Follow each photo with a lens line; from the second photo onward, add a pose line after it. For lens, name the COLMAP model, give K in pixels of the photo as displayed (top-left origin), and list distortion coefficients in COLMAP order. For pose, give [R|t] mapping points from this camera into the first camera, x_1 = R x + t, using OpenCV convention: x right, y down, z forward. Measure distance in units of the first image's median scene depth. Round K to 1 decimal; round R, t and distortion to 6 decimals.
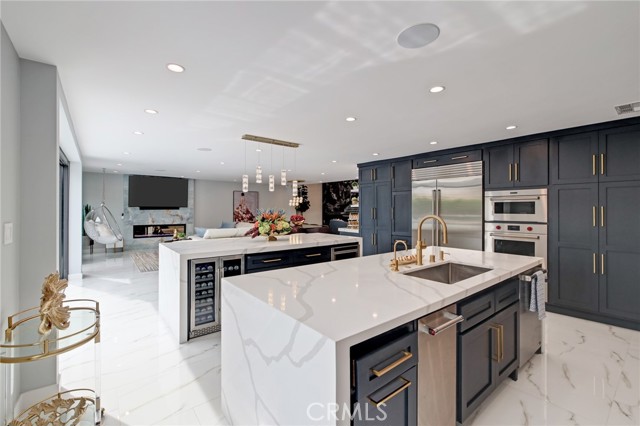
lens RADIAL K [[276.7, 0, 318.0], [0, 276.7, 209.8], [0, 0, 1]] dist [-0.001610, -0.000105]
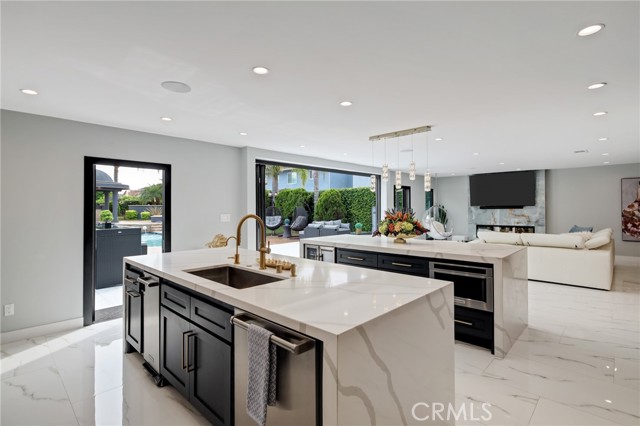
lens RADIAL K [[311.0, 0, 319.9], [0, 311.0, 208.9], [0, 0, 1]] dist [0.003452, 0.000190]
pose [[0.143020, -0.001948, -0.989718, 0.863736], [0.001711, 0.999997, -0.001721, 0.000491], [0.989718, -0.001448, 0.143023, 0.630645]]
